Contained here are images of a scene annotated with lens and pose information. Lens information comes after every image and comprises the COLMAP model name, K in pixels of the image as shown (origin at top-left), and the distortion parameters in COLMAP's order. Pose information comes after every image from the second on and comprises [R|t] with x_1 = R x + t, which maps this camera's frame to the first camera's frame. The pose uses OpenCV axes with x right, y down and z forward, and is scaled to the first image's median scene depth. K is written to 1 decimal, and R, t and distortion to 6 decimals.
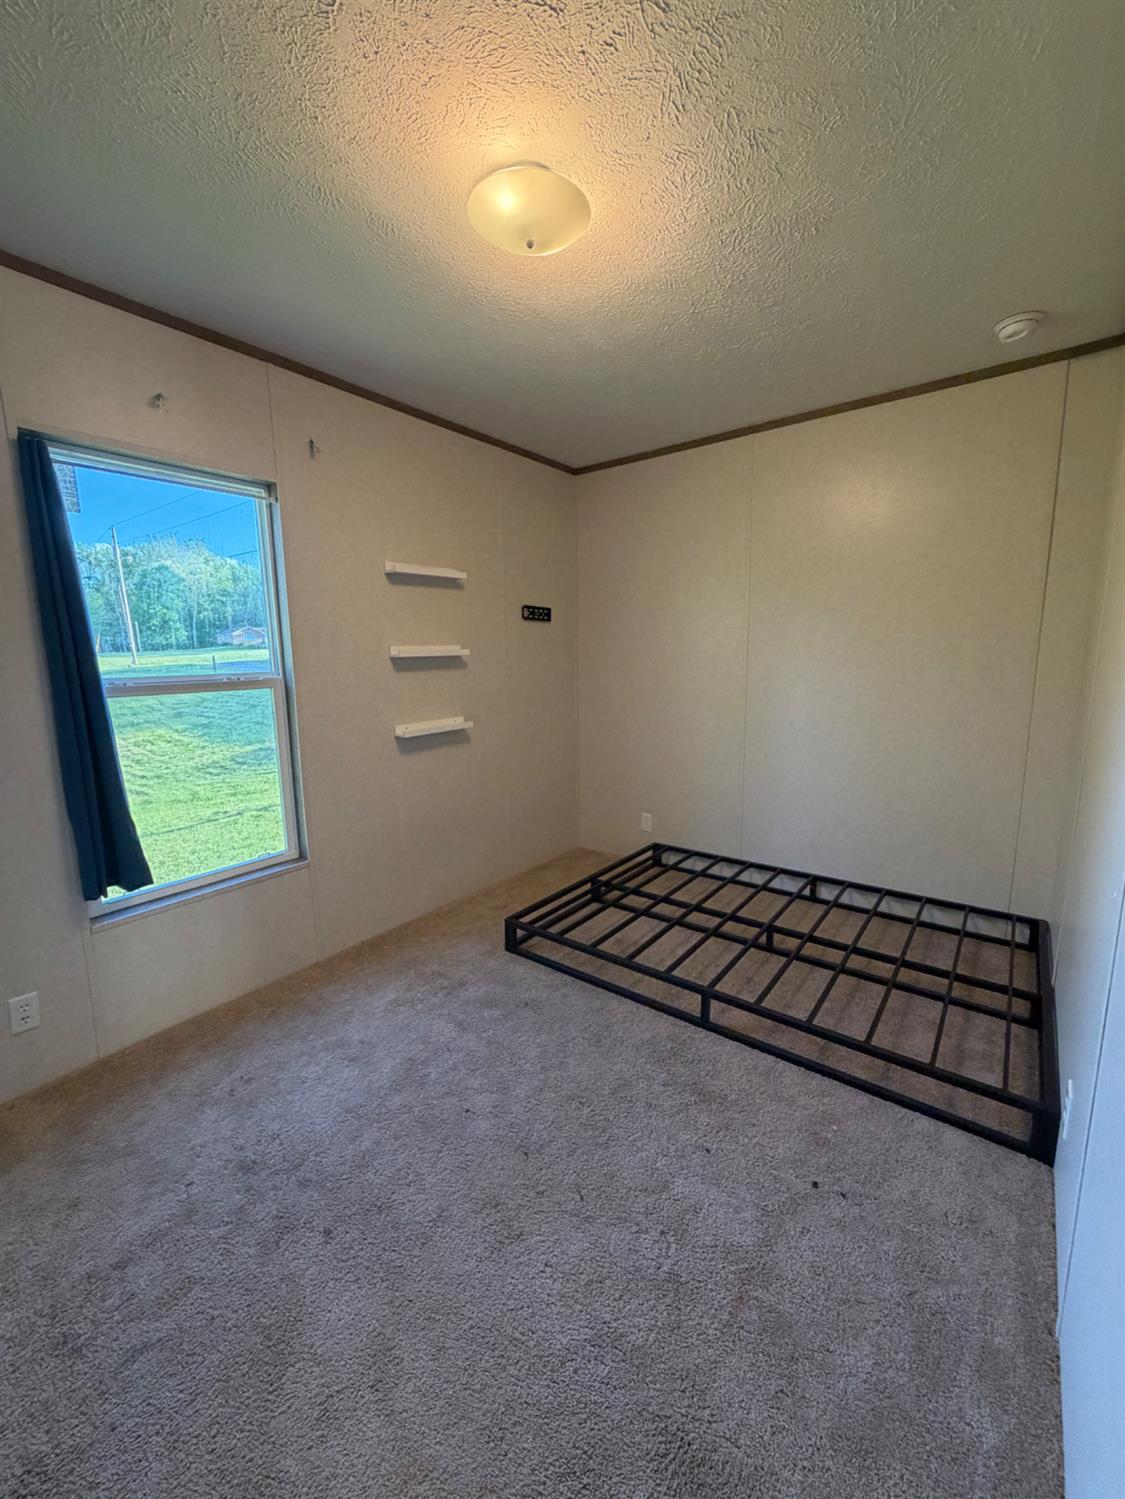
lens RADIAL K [[599.7, 0, 562.4], [0, 599.7, 750.4], [0, 0, 1]] dist [-0.001951, -0.000092]
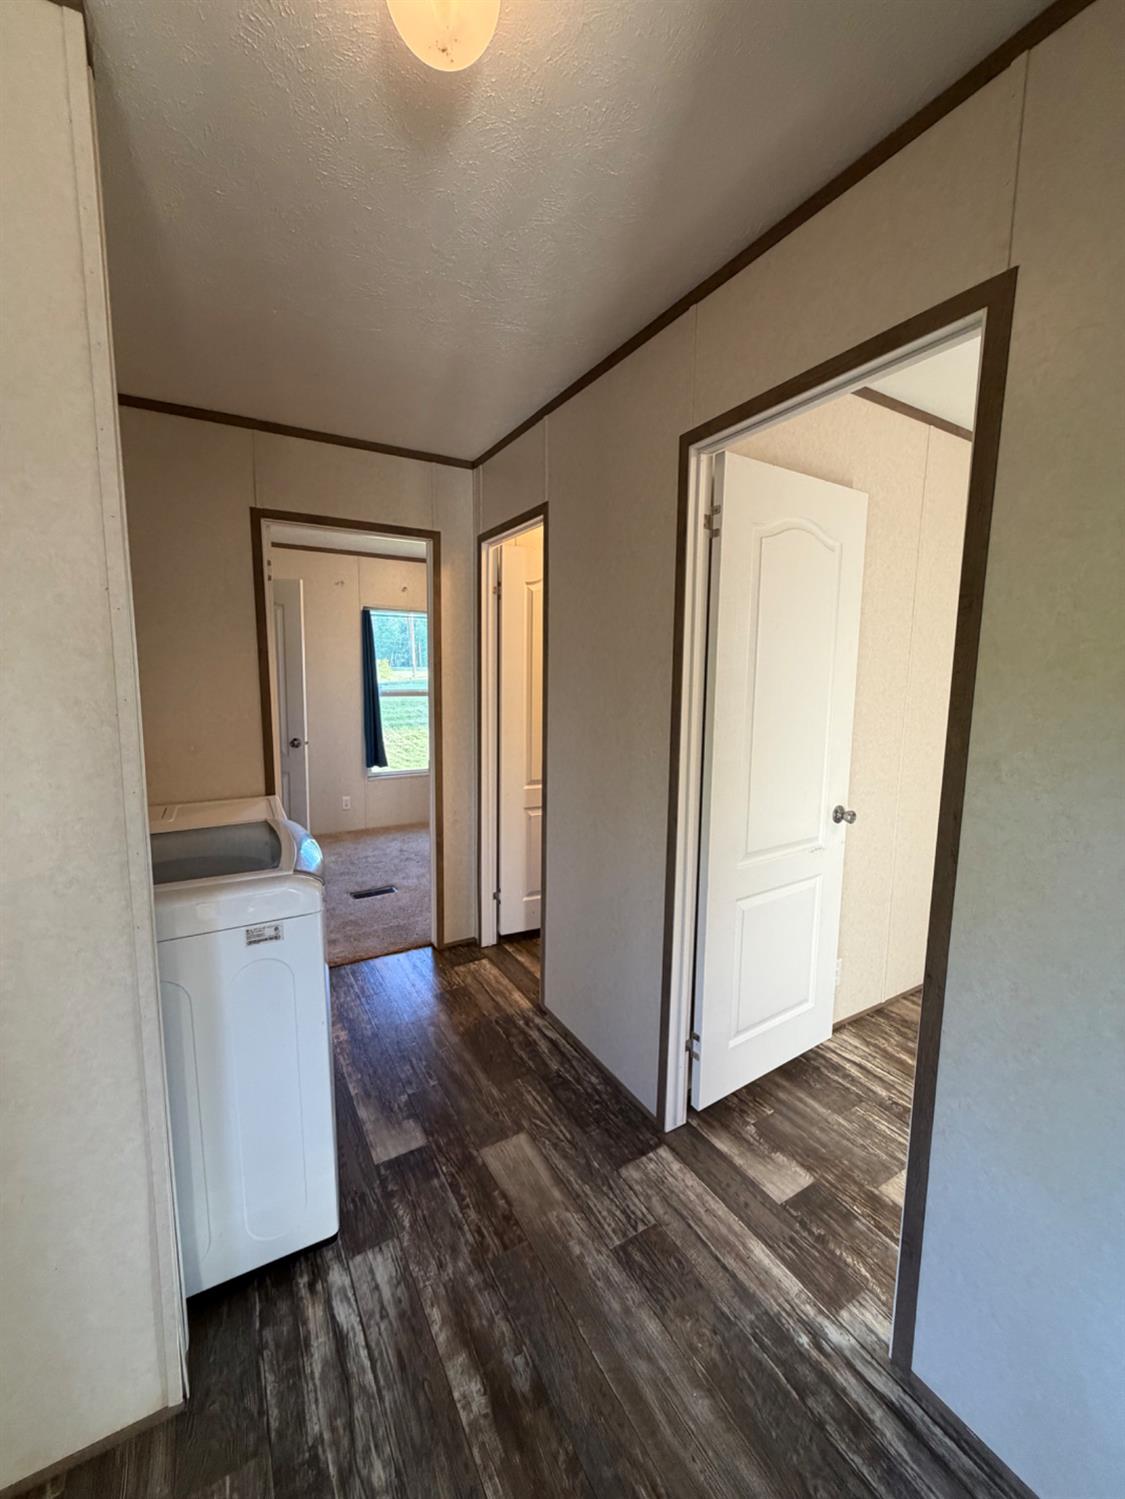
lens RADIAL K [[599.7, 0, 564.5], [0, 599.7, 747.9], [0, 0, 1]] dist [-0.001951, -0.000092]
pose [[0.930166, 0.067325, -0.360912, 1.085574], [-0.080705, 0.996493, -0.022110, 0.146207], [0.358158, 0.049694, 0.932338, -1.306637]]
